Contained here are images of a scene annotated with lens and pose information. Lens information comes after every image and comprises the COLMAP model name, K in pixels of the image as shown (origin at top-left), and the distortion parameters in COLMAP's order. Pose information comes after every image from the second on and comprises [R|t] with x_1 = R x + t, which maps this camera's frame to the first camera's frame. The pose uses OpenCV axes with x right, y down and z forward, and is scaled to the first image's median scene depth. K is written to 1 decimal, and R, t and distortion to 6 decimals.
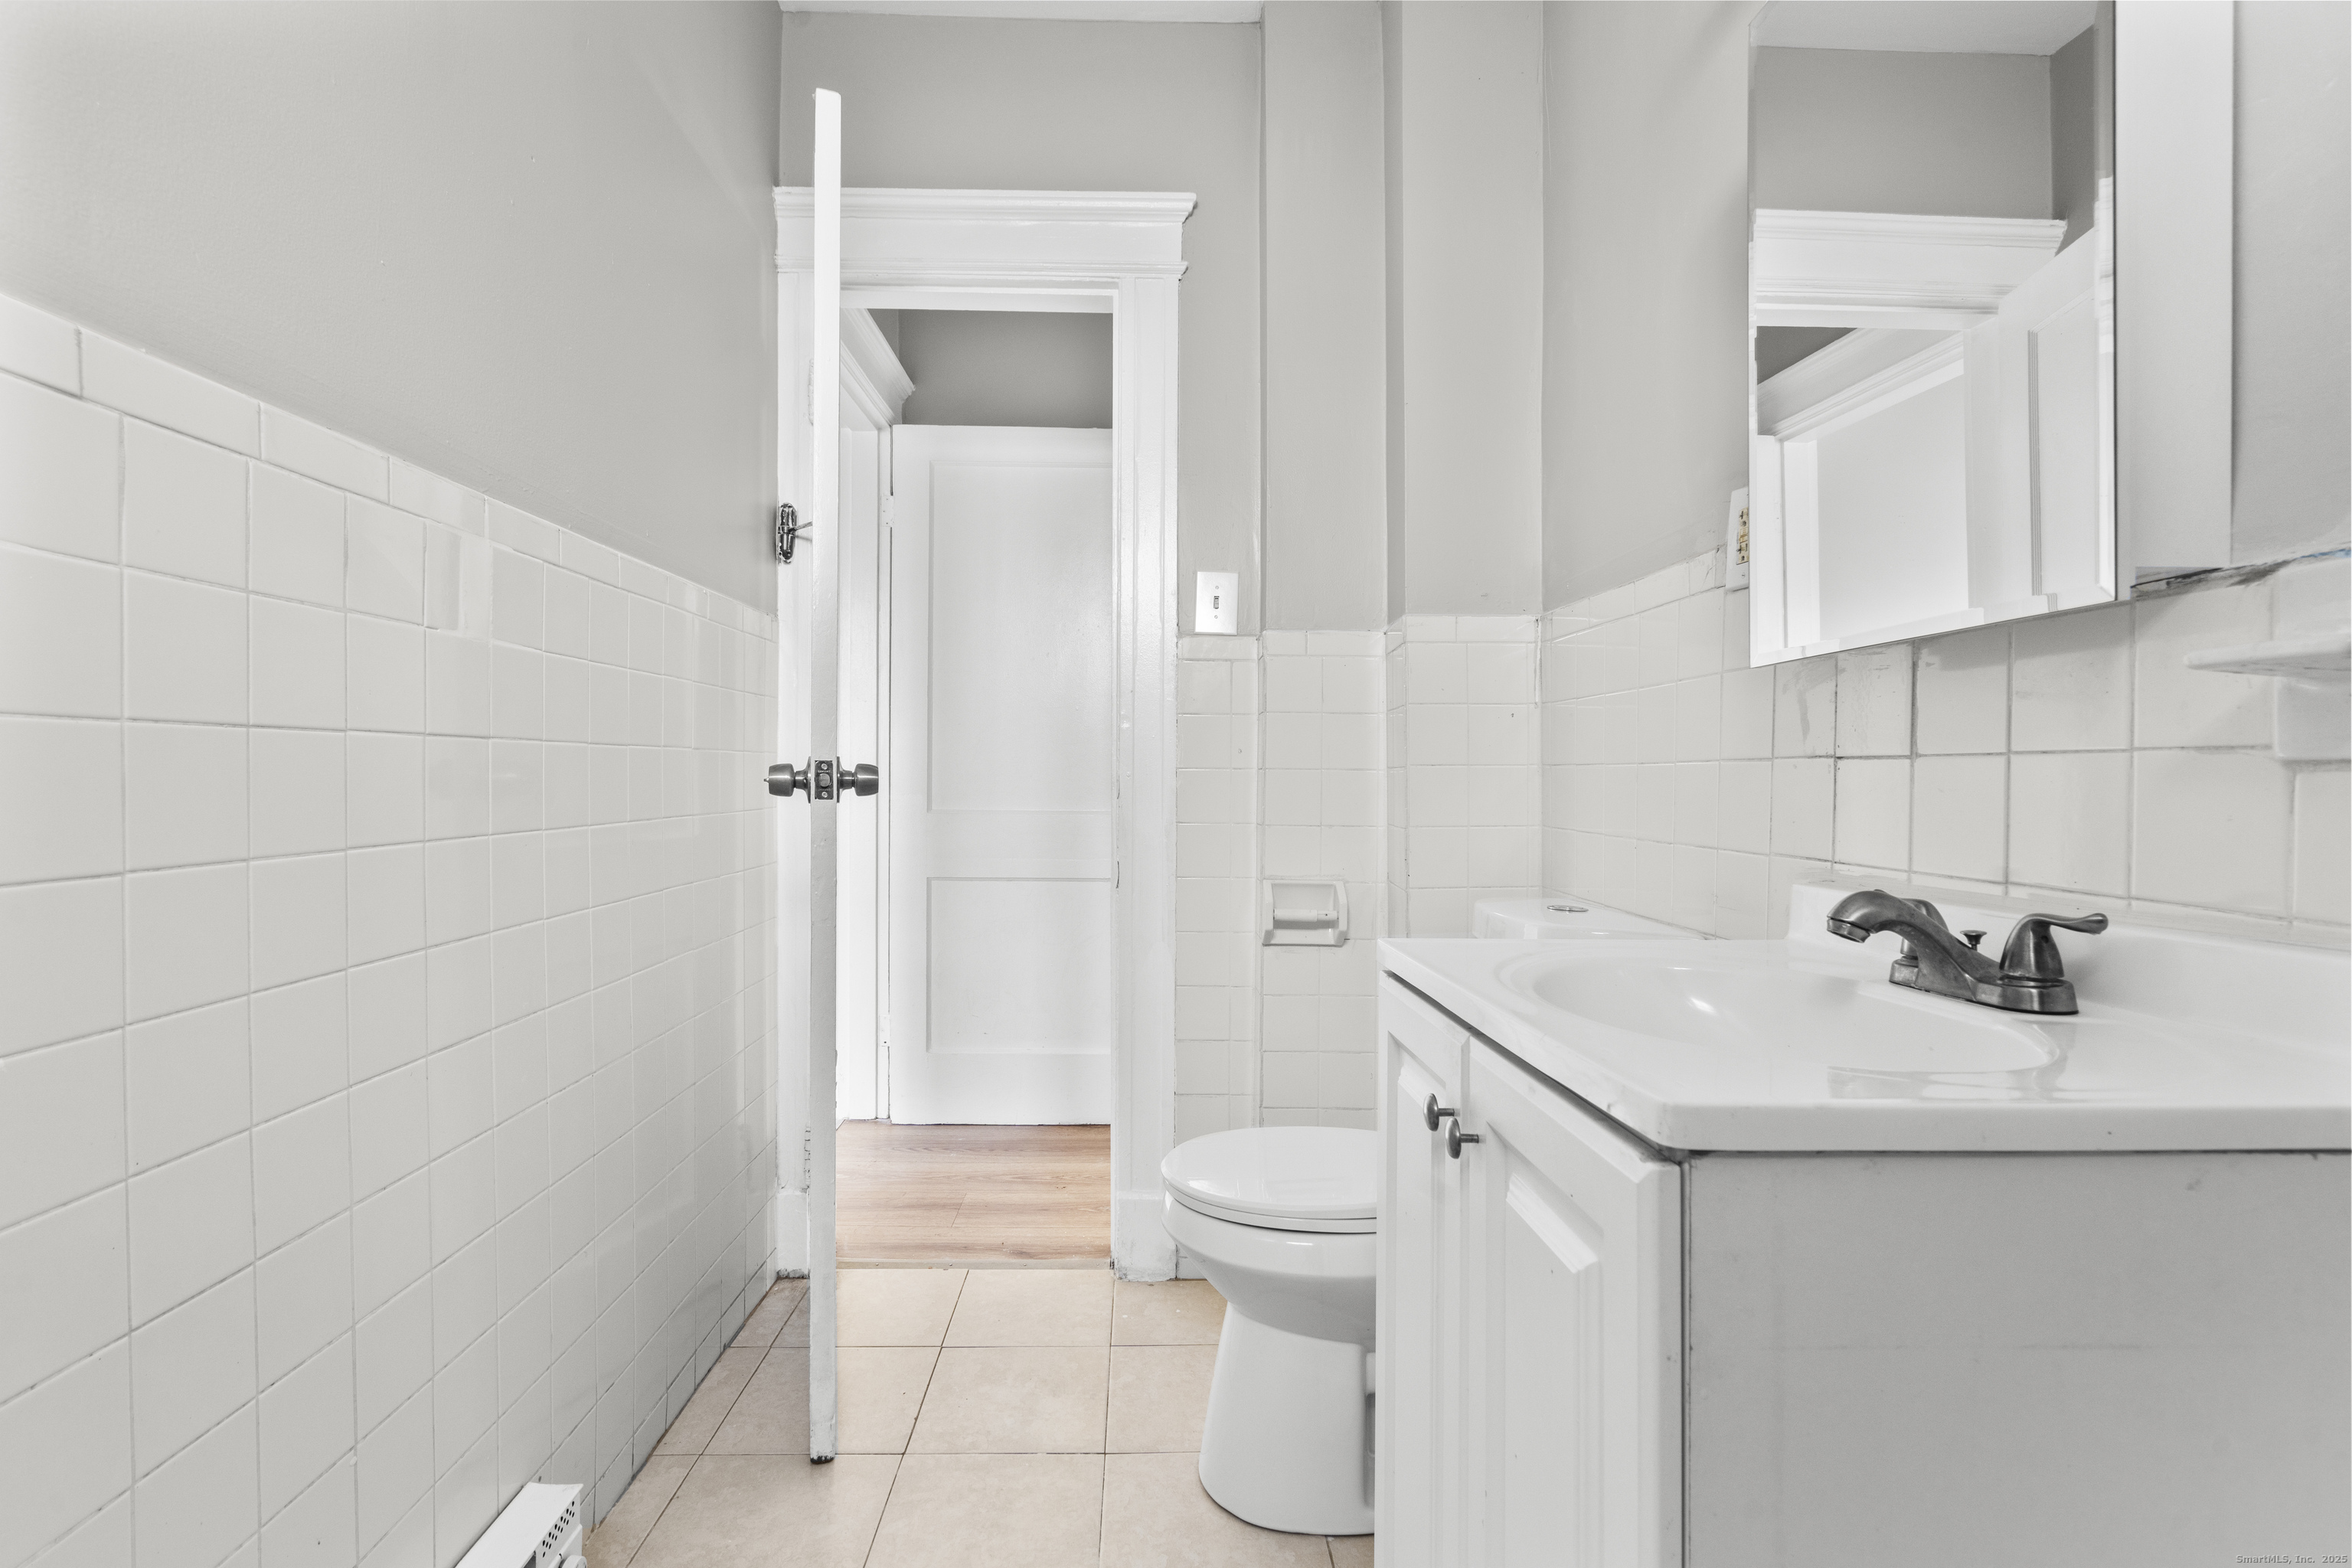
lens RADIAL K [[1093.8, 0, 1165.1], [0, 1093.8, 780.4], [0, 0, 1]] dist [-0.001883, 0.000168]
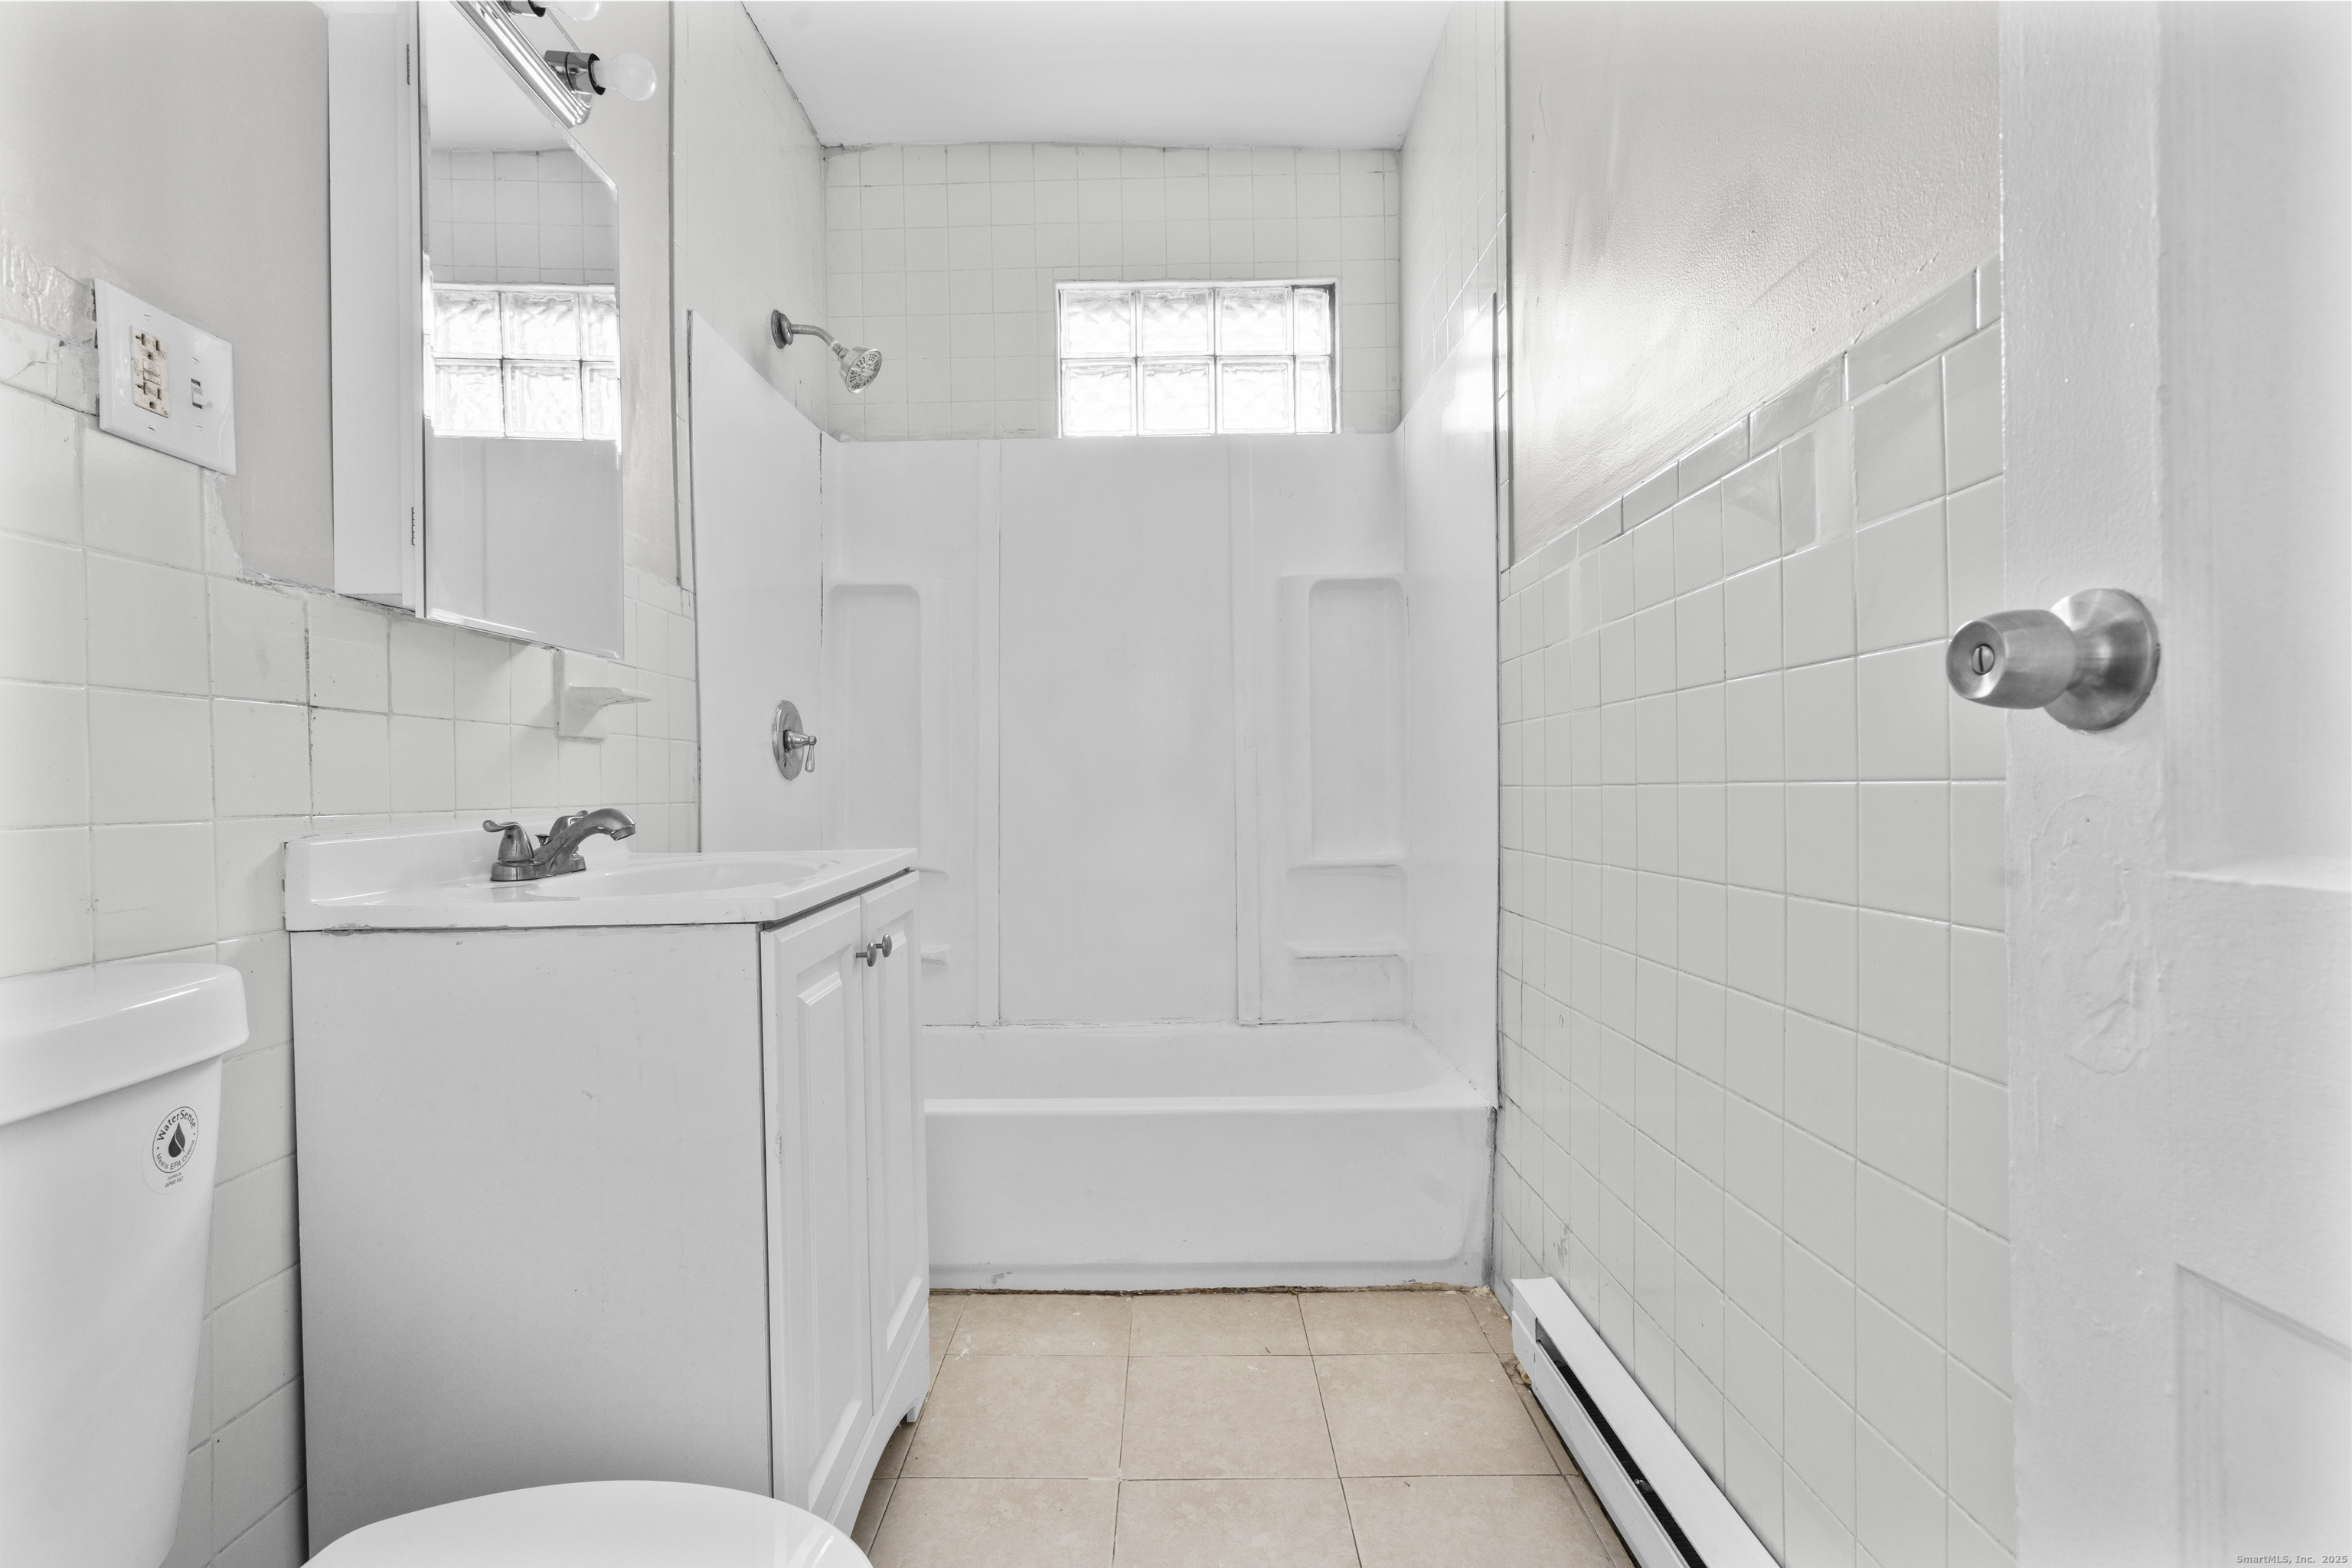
lens RADIAL K [[1093.8, 0, 1180.5], [0, 1093.8, 784.7], [0, 0, 1]] dist [-0.001883, 0.000168]
pose [[-0.999694, 0.007466, 0.023583, -0.155515], [0.007563, 0.999963, 0.004030, 0.045620], [-0.023552, 0.004207, -0.999714, 1.779926]]
